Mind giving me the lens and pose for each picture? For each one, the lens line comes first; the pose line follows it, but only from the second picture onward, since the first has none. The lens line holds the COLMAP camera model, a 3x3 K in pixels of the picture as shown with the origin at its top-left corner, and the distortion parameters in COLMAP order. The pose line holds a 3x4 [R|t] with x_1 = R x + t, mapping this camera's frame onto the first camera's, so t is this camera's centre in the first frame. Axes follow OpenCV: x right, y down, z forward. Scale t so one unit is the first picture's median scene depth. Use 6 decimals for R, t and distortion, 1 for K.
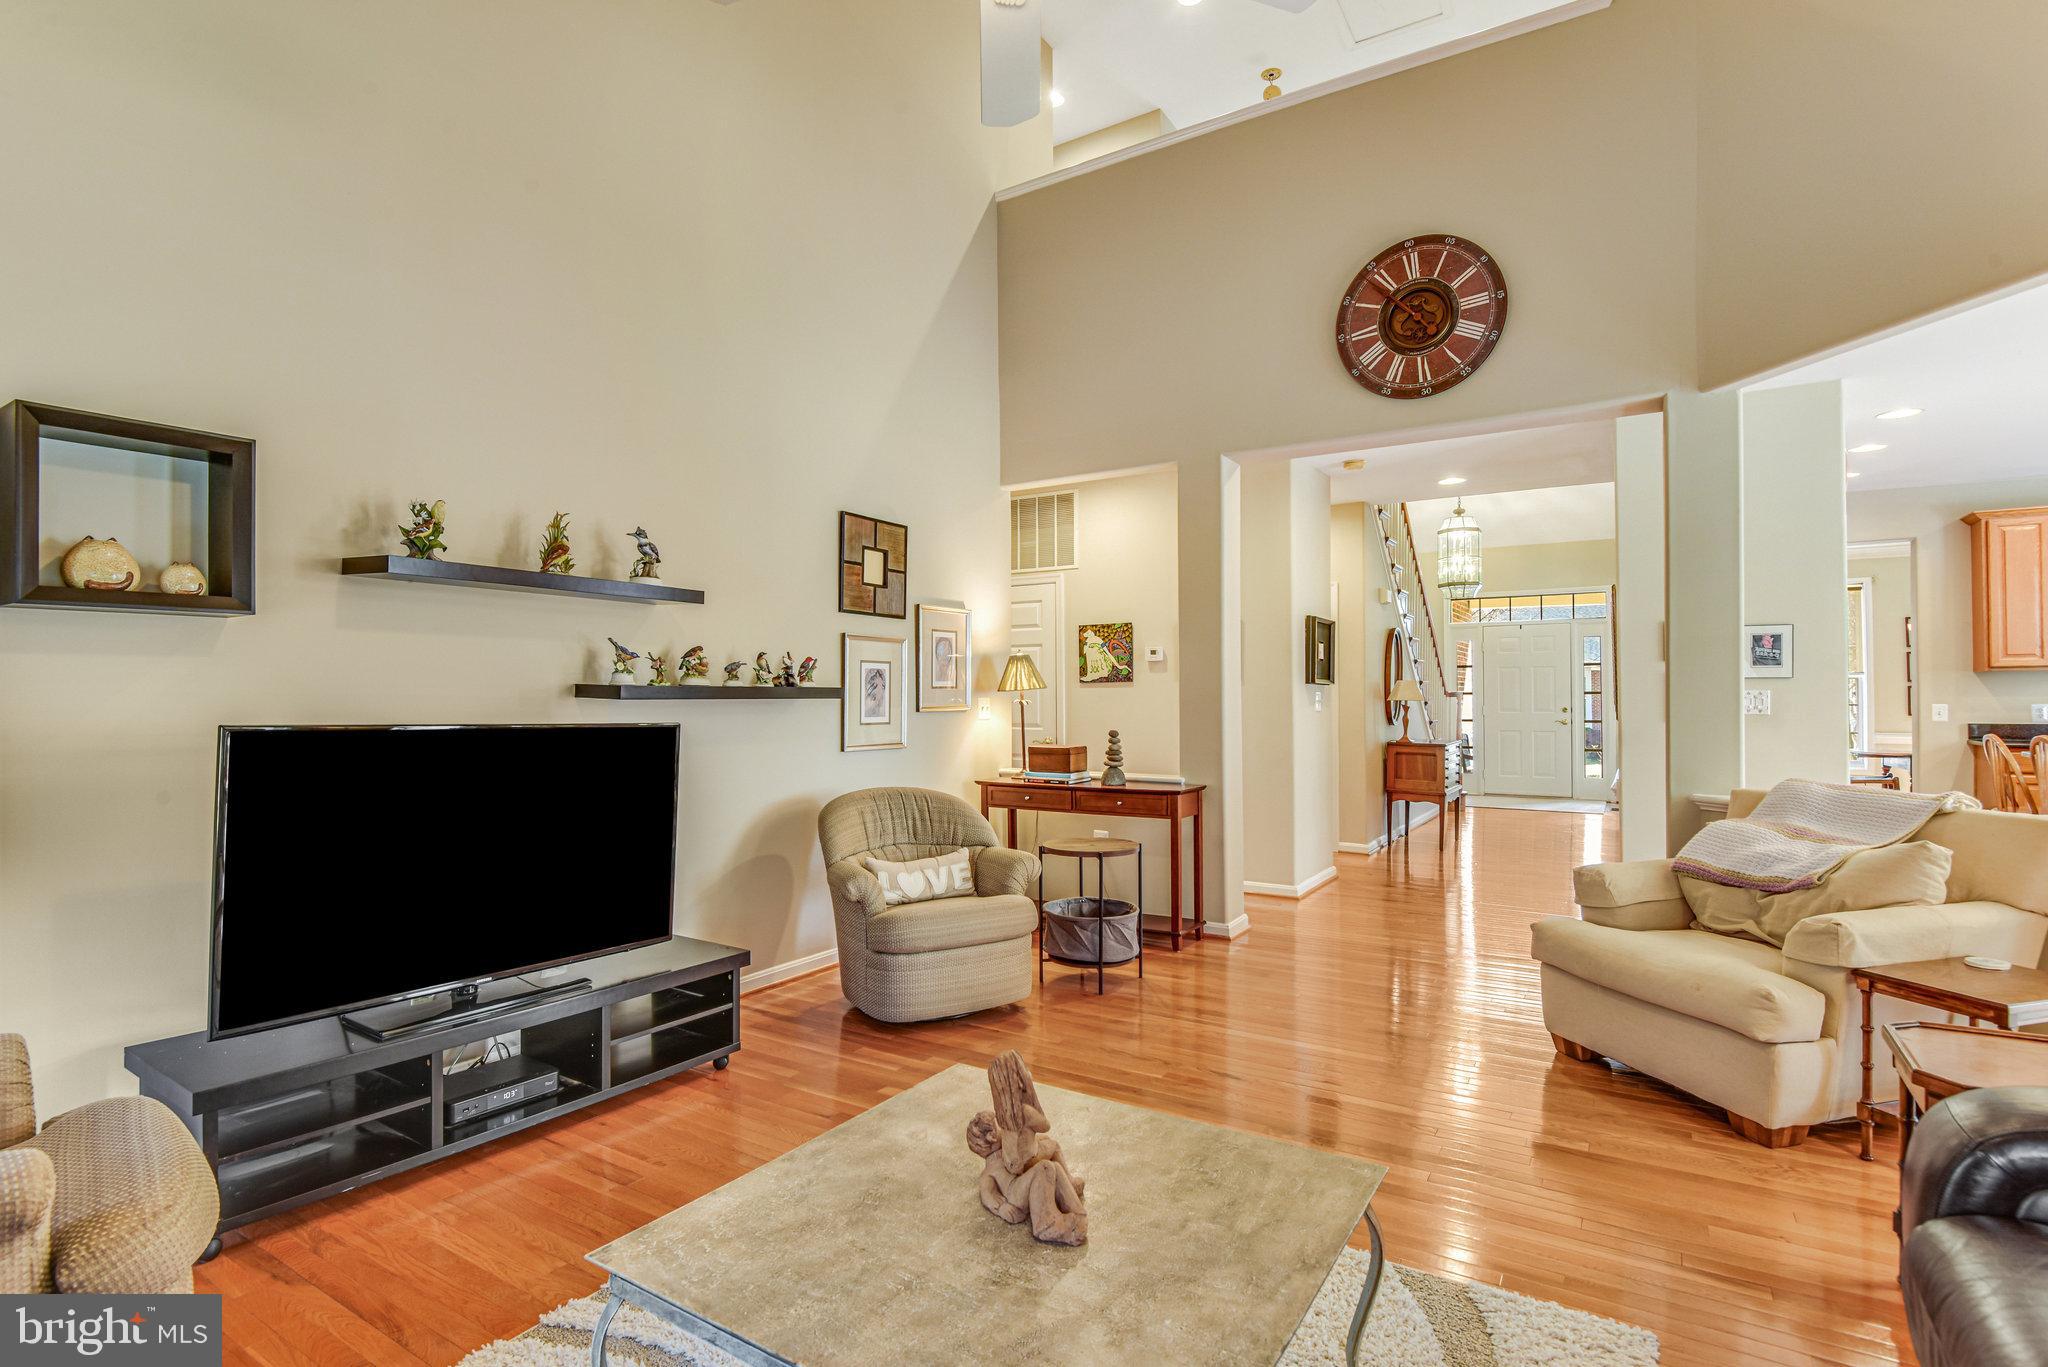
lens RADIAL K [[984.3, 0, 1026.8], [0, 984.3, 681.9], [0, 0, 1]] dist [-0.009369, -0.005709]
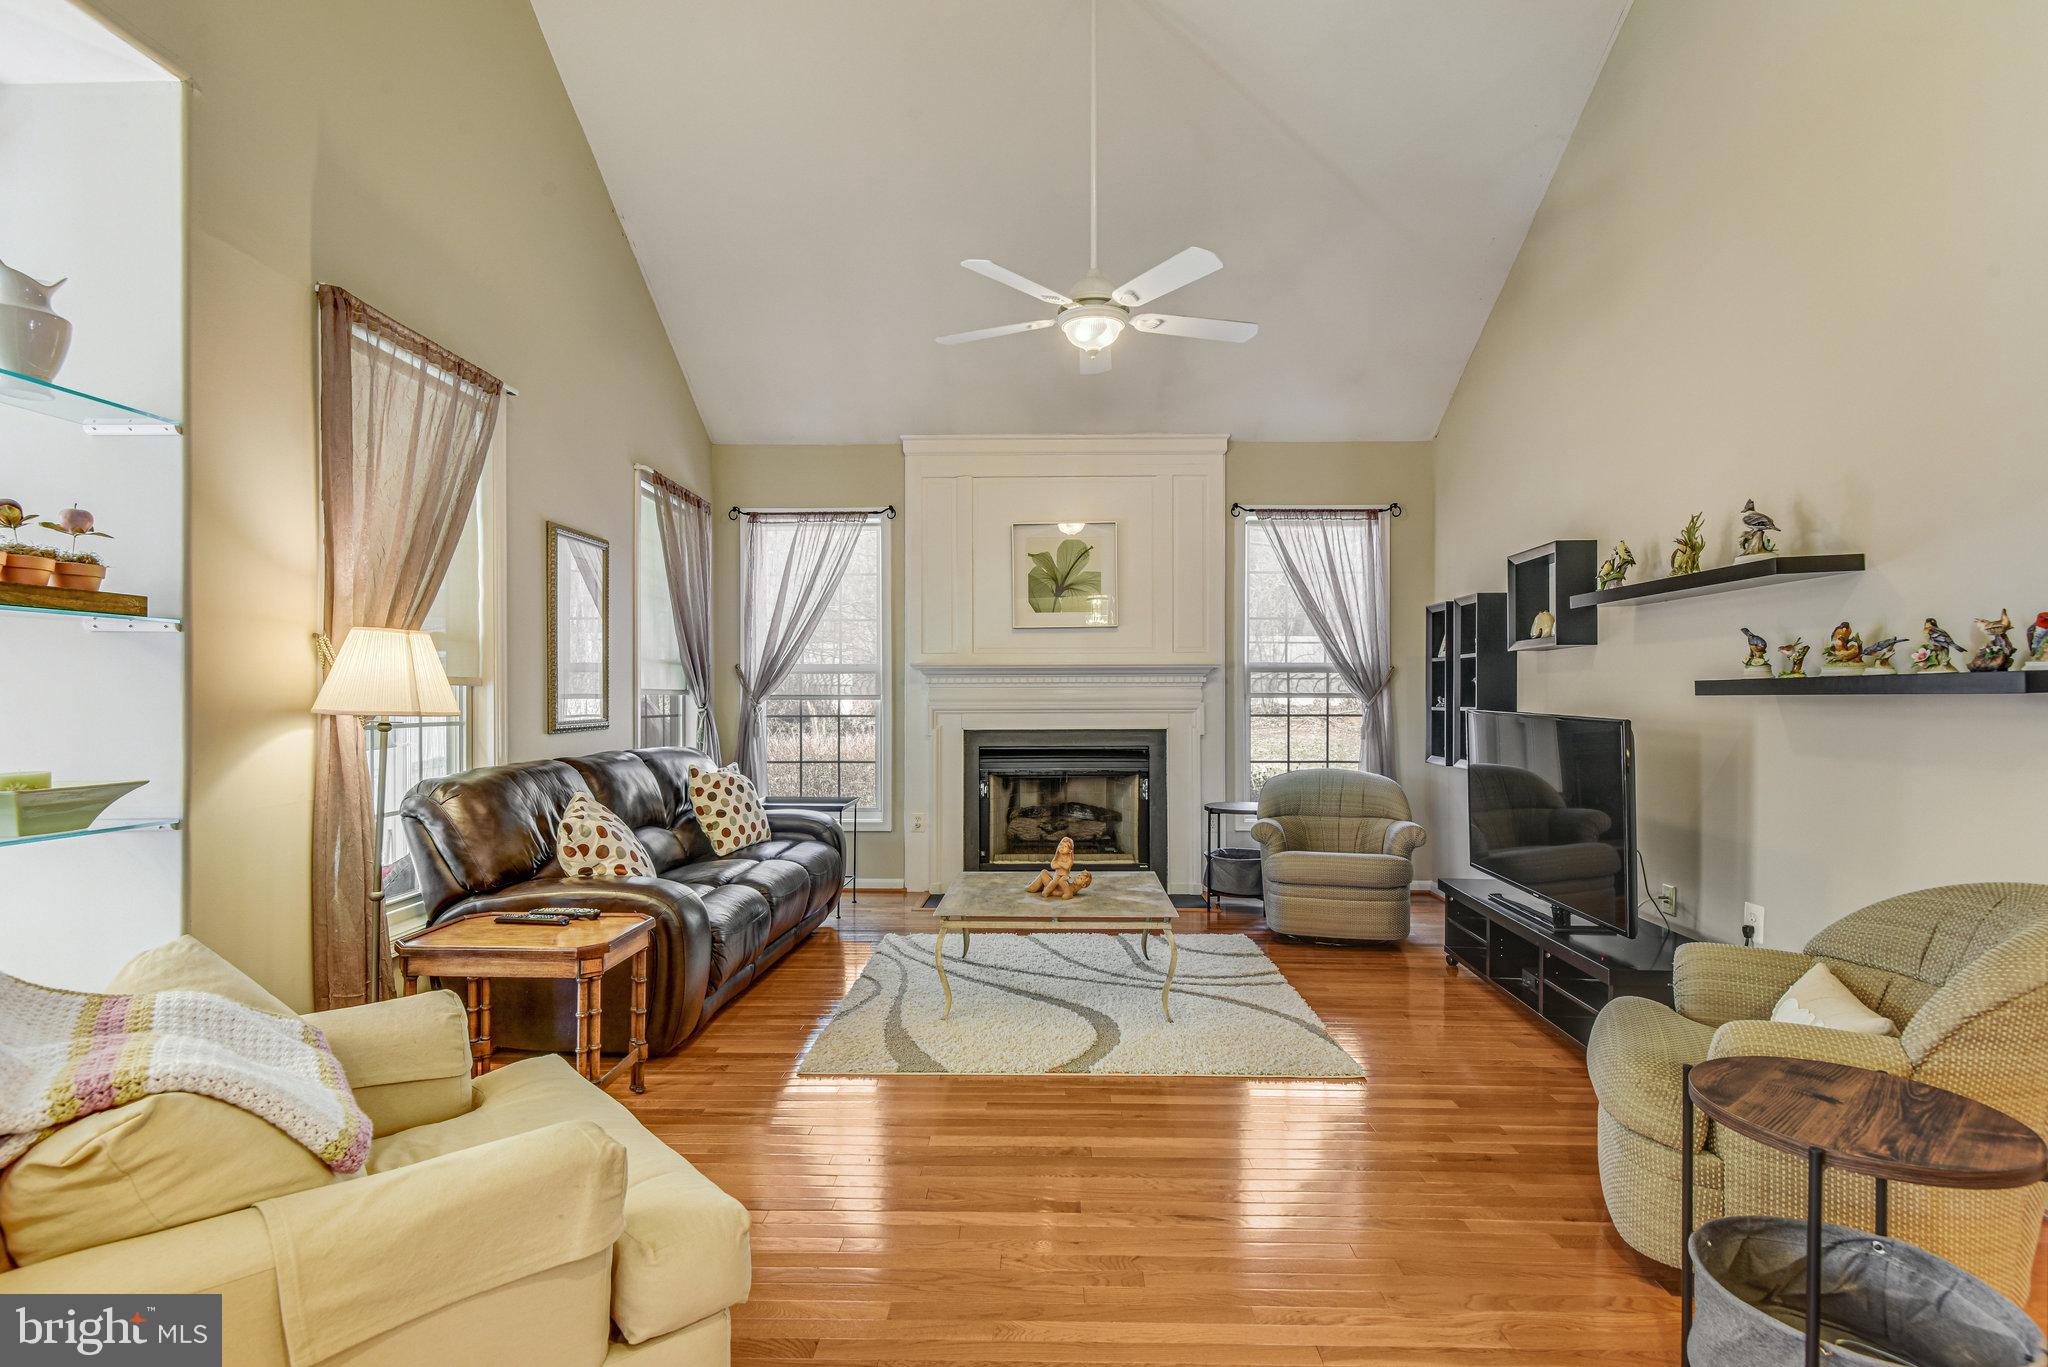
lens RADIAL K [[984.3, 0, 1018.3], [0, 984.3, 687.5], [0, 0, 1]] dist [-0.009369, -0.005709]
pose [[-0.857479, -0.004455, -0.514499, 0.612689], [0.007481, 0.999749, -0.021124, 0.024998], [0.514464, -0.021962, -0.857231, 1.387466]]
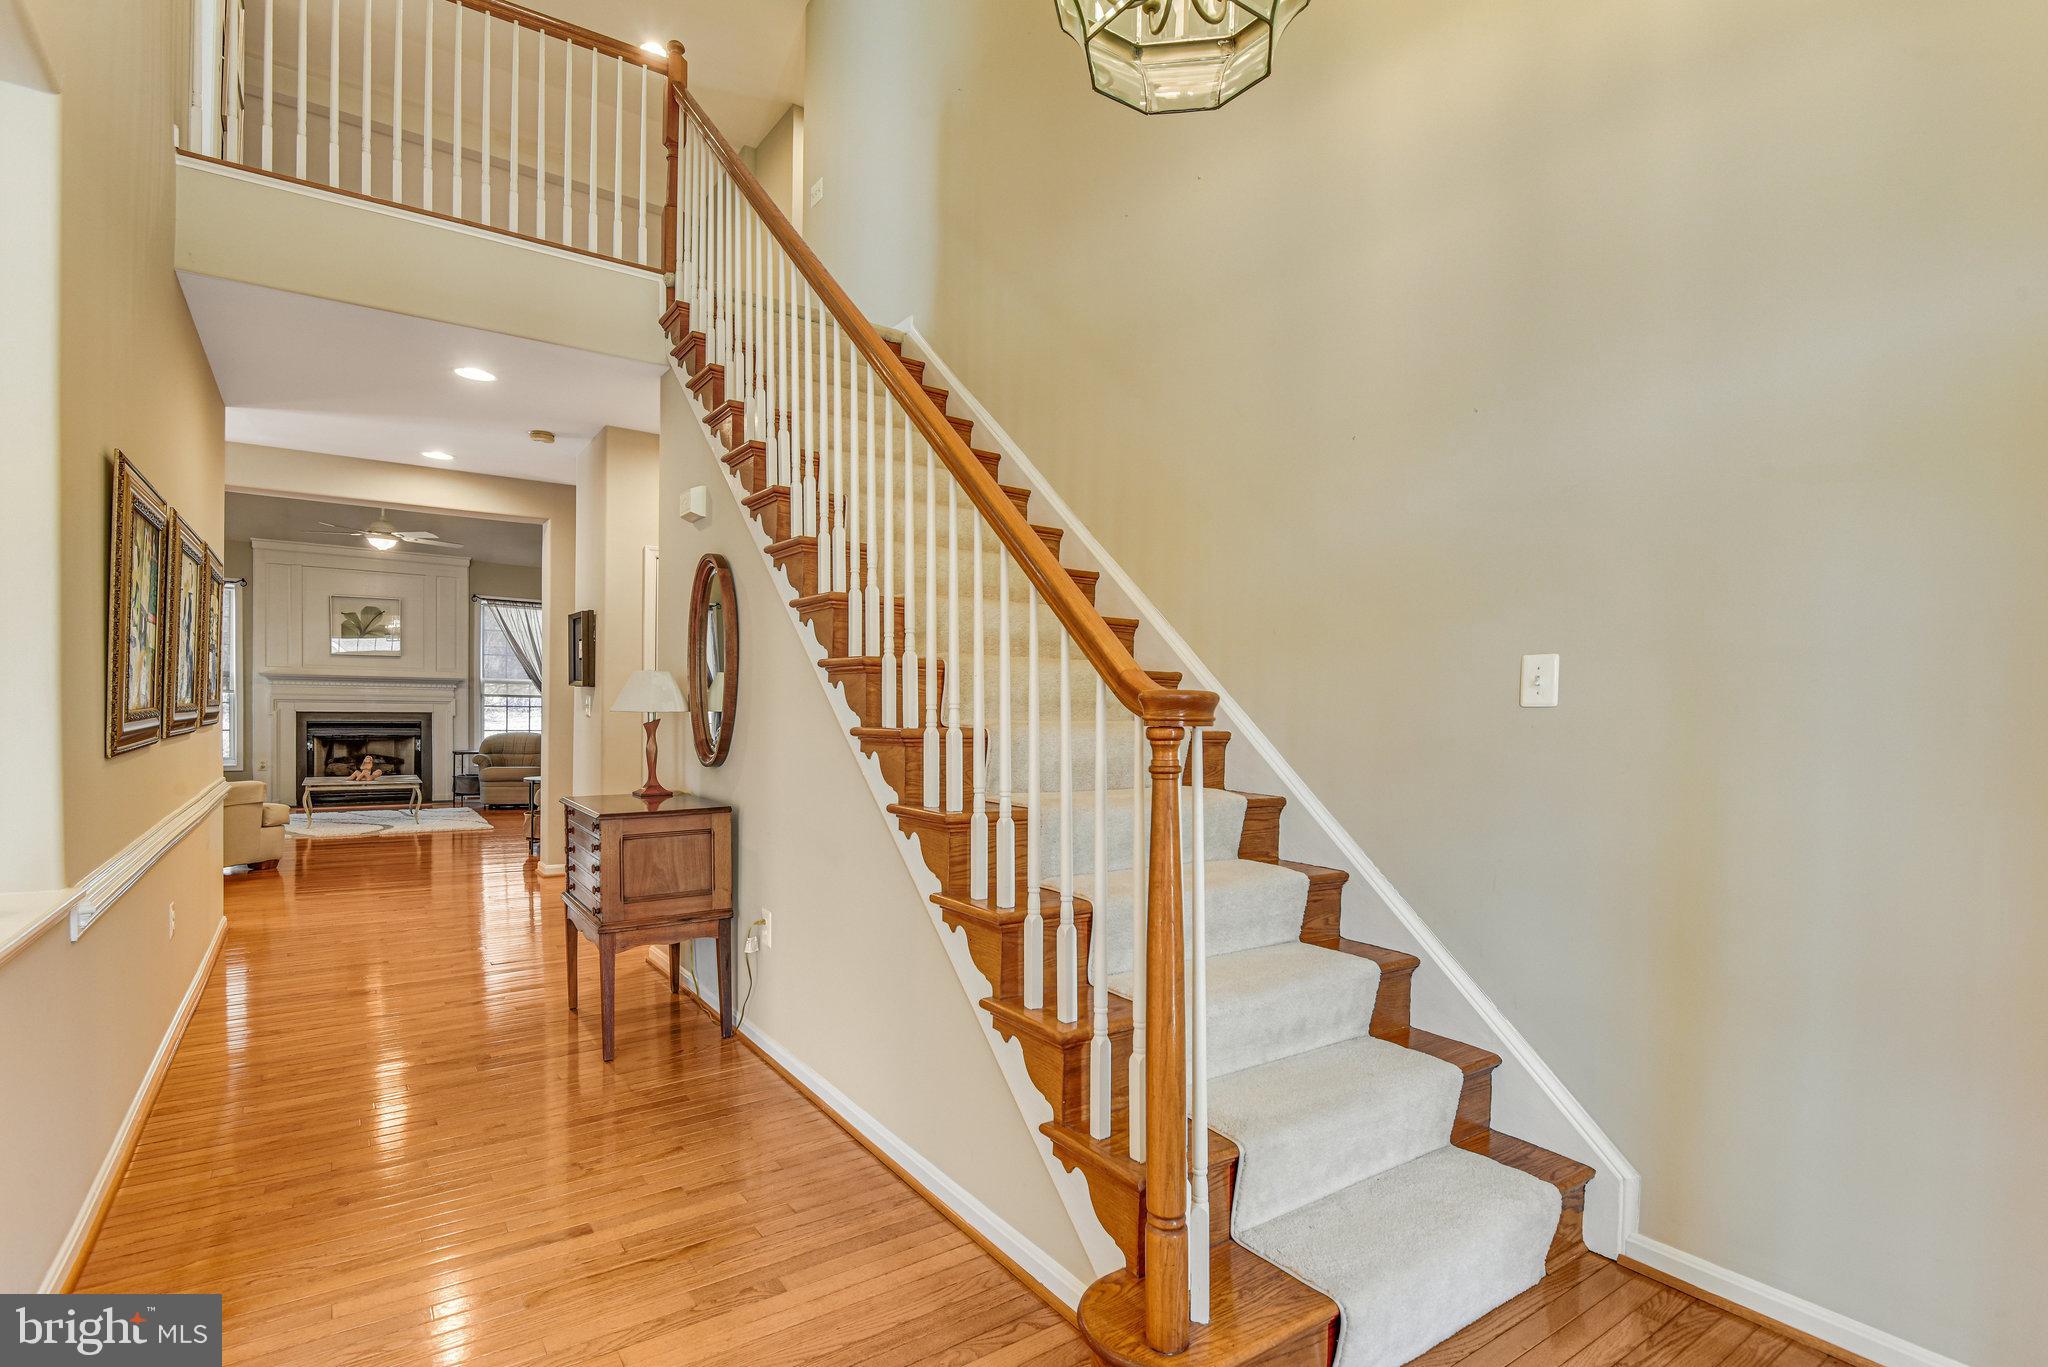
lens RADIAL K [[984.3, 0, 1068.3], [0, 984.3, 723.6], [0, 0, 1]] dist [-0.009369, -0.005709]
pose [[-0.350122, 0.008200, -0.936668, 1.821545], [-0.002916, 0.999947, 0.009844, 0.064682], [0.936700, 0.006178, -0.350080, 3.181130]]
